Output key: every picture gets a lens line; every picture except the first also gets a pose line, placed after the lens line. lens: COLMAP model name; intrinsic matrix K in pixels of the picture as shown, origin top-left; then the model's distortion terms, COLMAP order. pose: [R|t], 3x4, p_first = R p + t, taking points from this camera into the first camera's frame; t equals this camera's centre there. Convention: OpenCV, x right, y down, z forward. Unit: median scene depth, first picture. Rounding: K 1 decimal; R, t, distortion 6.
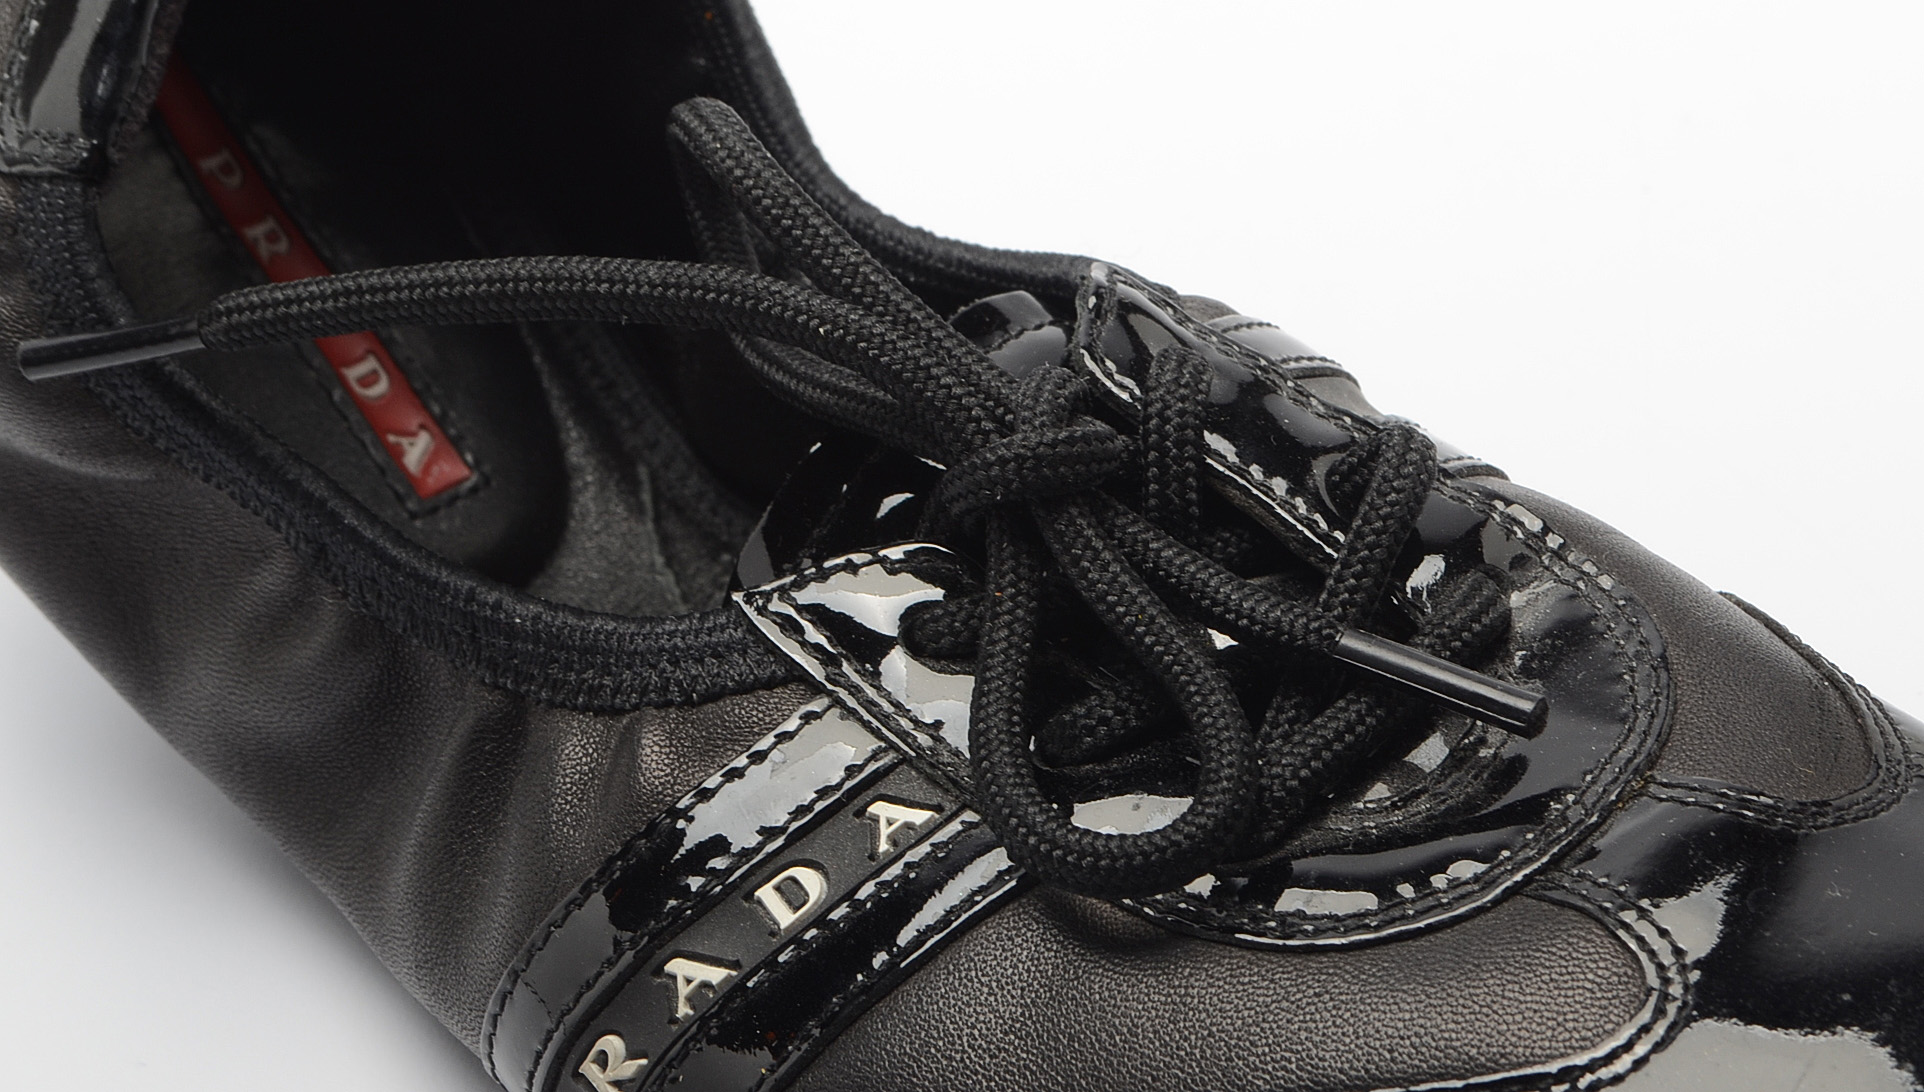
lens RADIAL K [[3077.8, 0, 966.5], [0, 3077.8, 547.7], [0, 0, 1]] dist [0.002793, 0.000000]
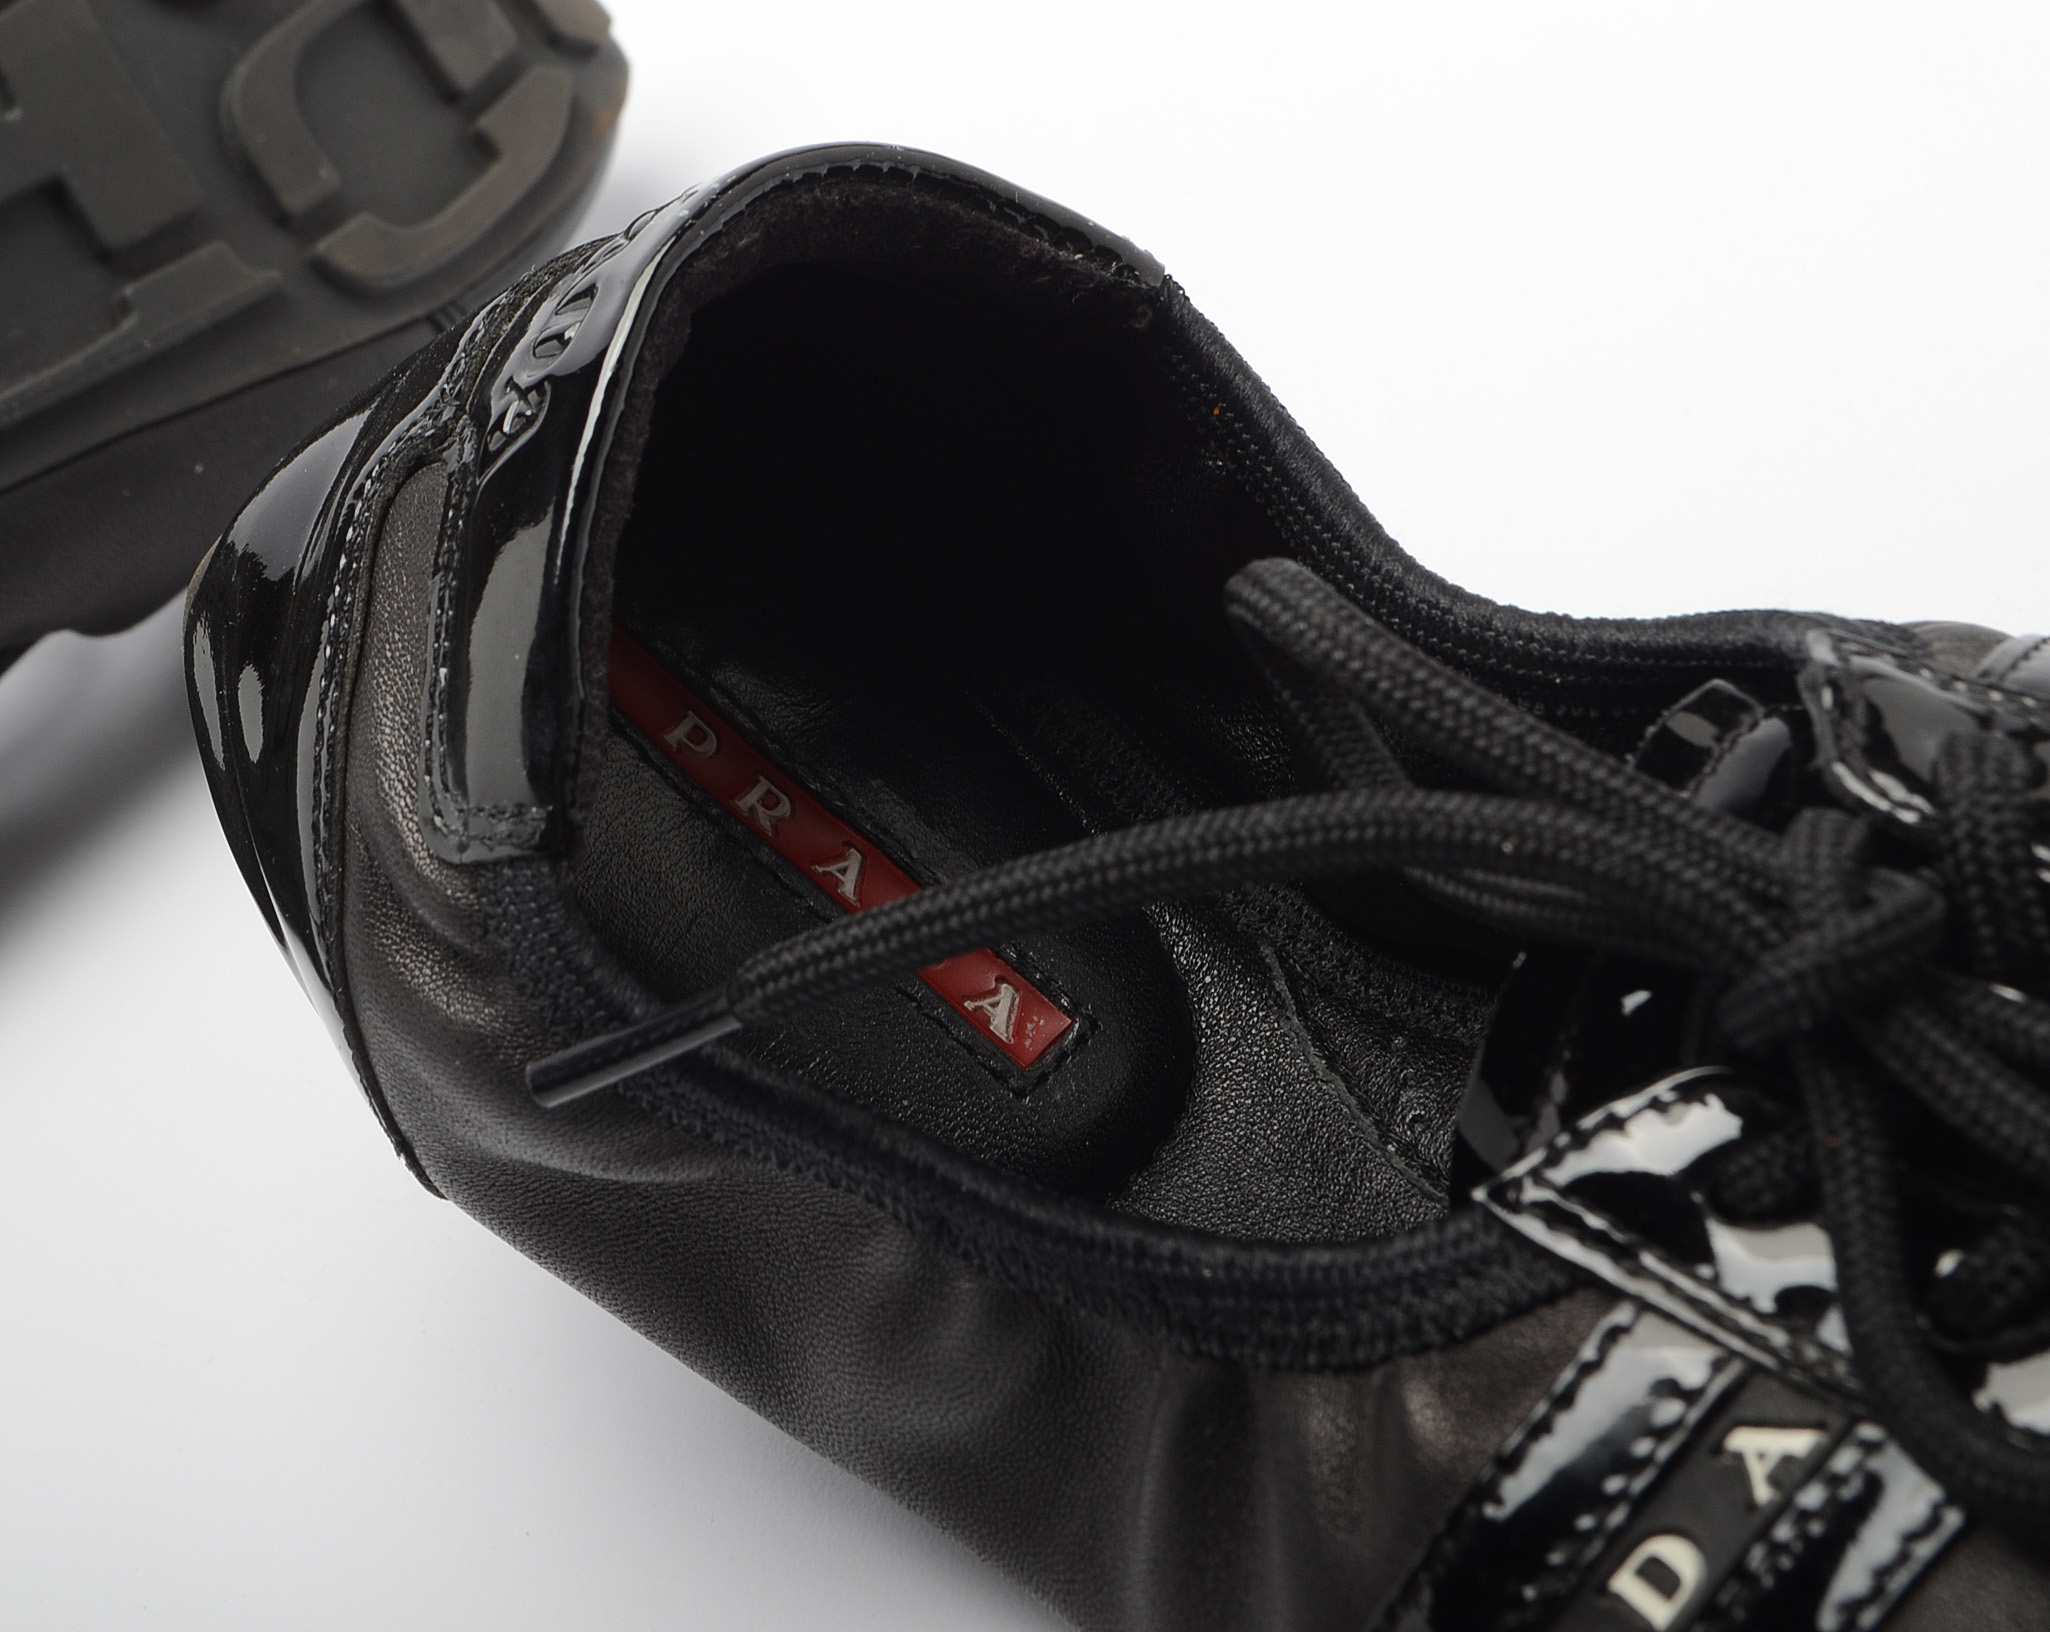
lens RADIAL K [[3365.5, 0, 1020.4], [0, 3365.5, 817.1], [0, 0, 1]] dist [0.001877, 0.000000]
pose [[0.956803, -0.248710, -0.150567, -0.031911], [0.251456, 0.967868, -0.000830, -0.097959], [0.145935, -0.037067, 0.988599, 0.141875]]
